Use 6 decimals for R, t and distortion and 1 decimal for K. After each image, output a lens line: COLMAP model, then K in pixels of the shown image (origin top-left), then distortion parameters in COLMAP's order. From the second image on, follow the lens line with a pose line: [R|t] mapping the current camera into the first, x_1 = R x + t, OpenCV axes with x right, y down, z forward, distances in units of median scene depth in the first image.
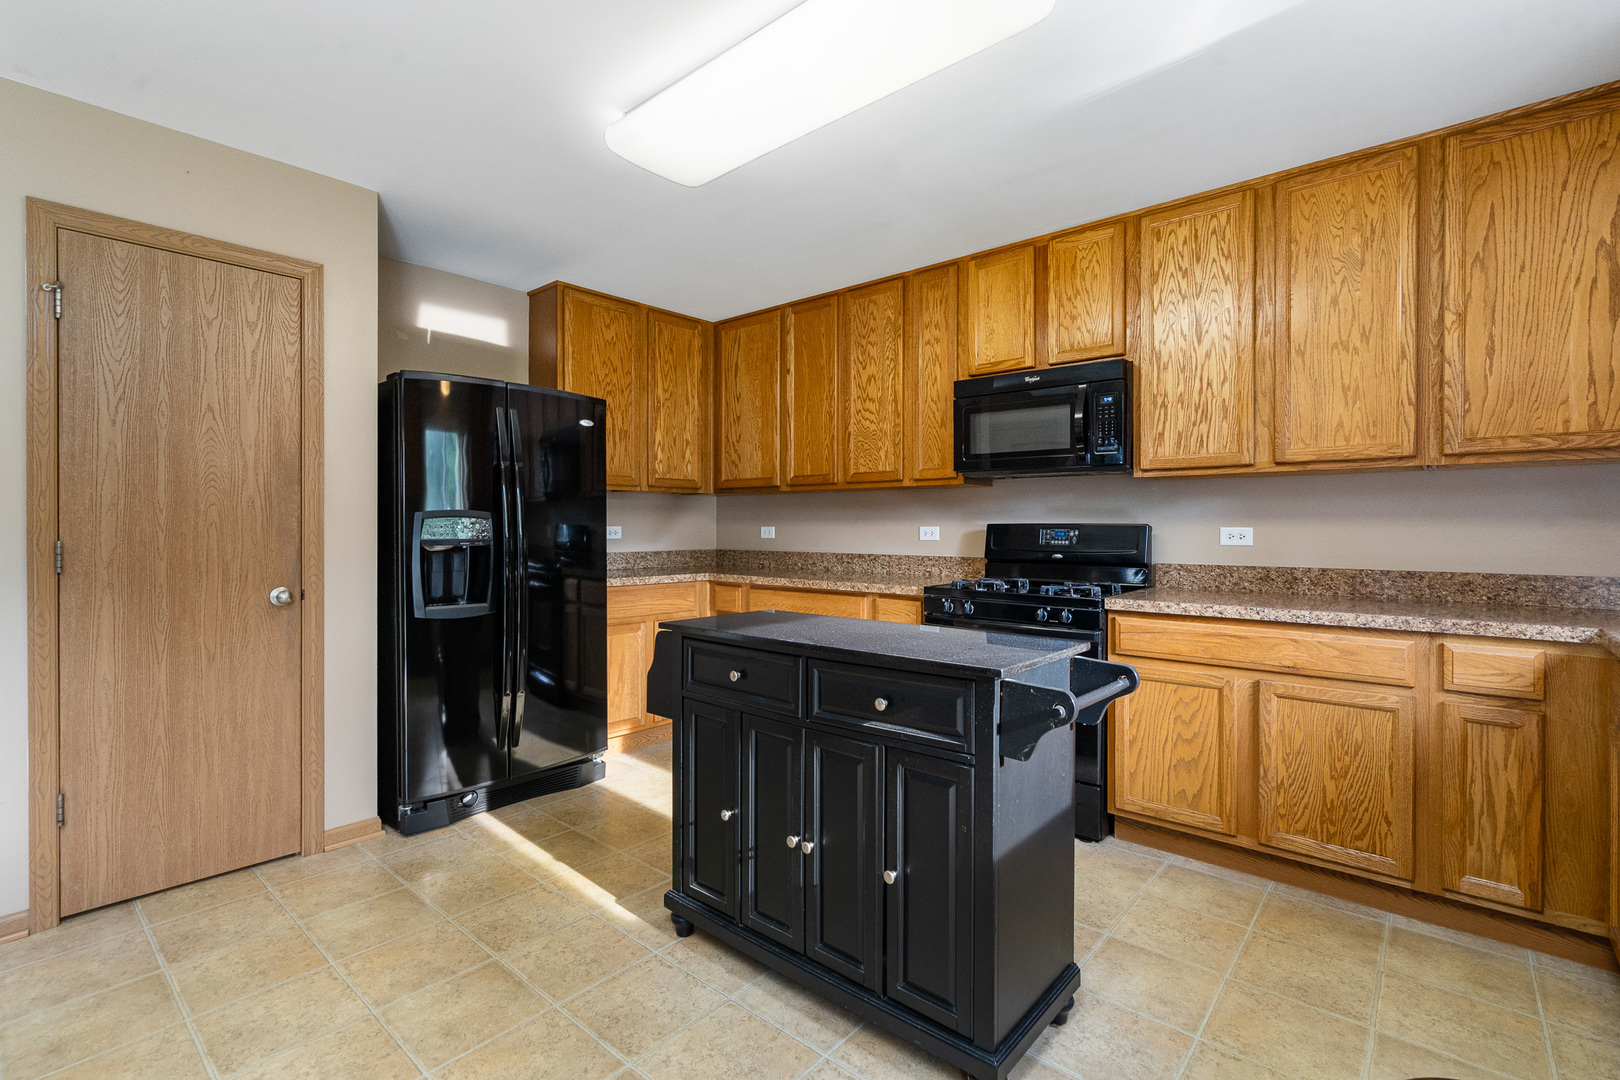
lens RADIAL K [[745.9, 0, 799.4], [0, 745.9, 537.0], [0, 0, 1]] dist [-0.000335, 0.000615]
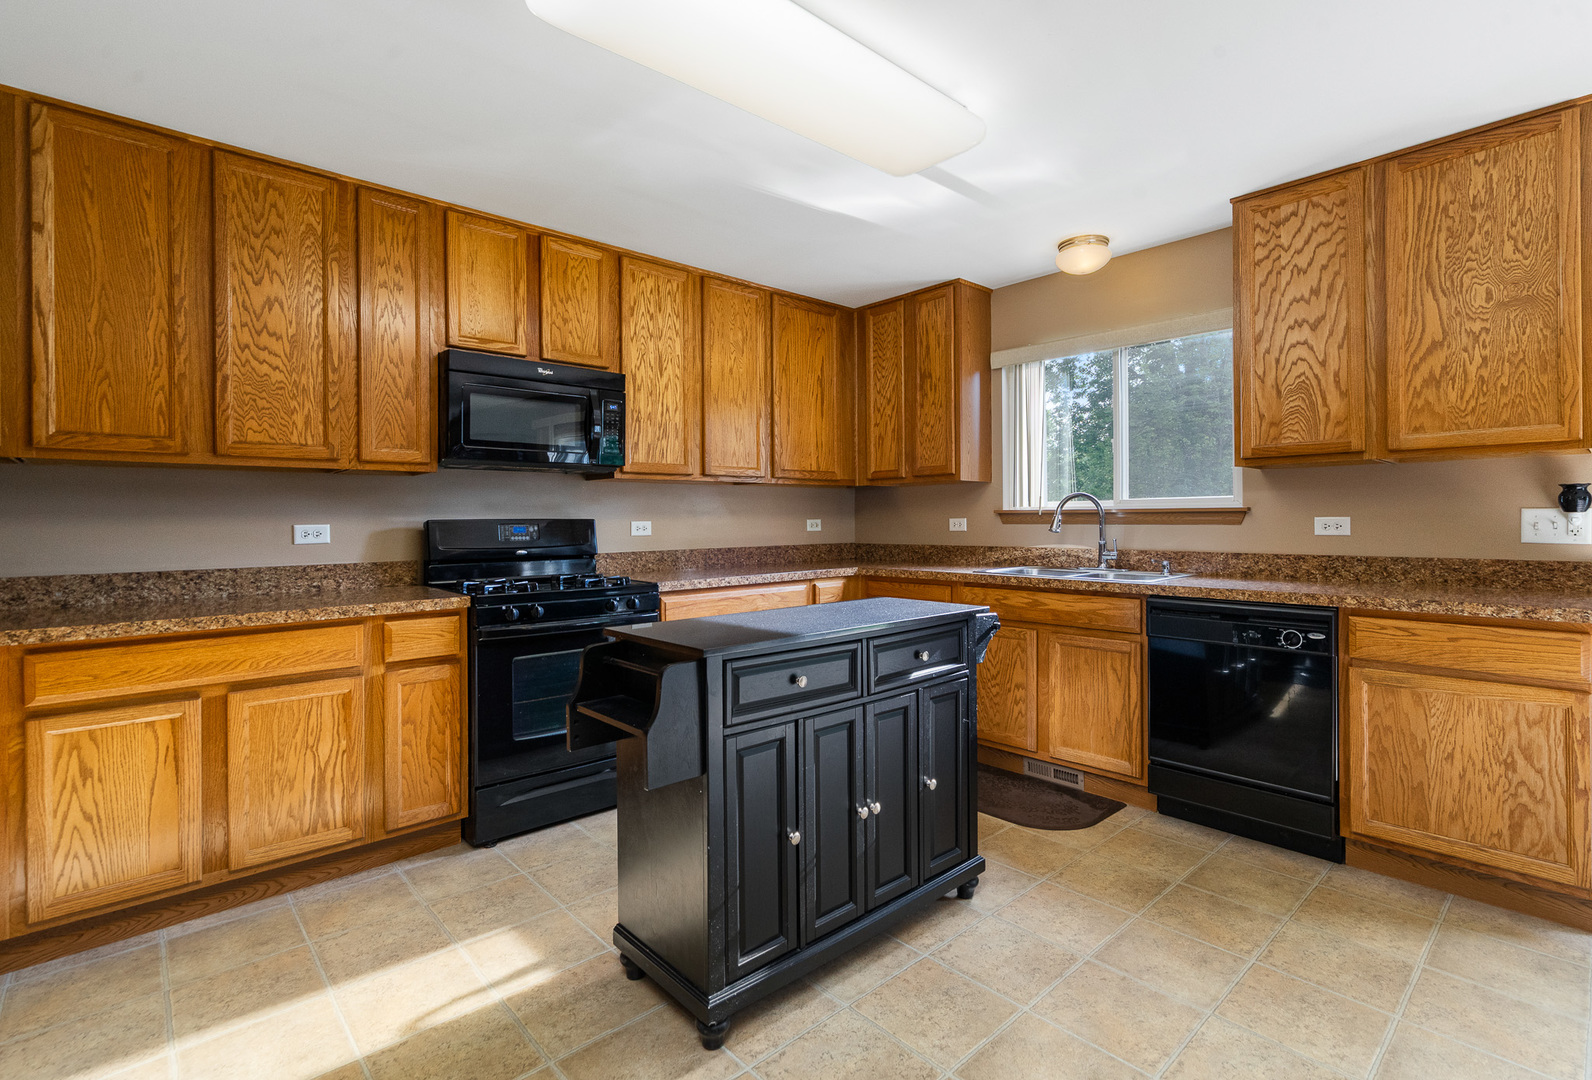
lens RADIAL K [[752.3, 0, 804.8], [0, 752.3, 528.2], [0, 0, 1]] dist [-0.006692, 0.000873]
pose [[0.101061, -0.013366, 0.994790, -0.599814], [0.025555, 0.999615, 0.010835, -0.007416], [-0.994552, 0.024327, 0.101364, 0.533131]]
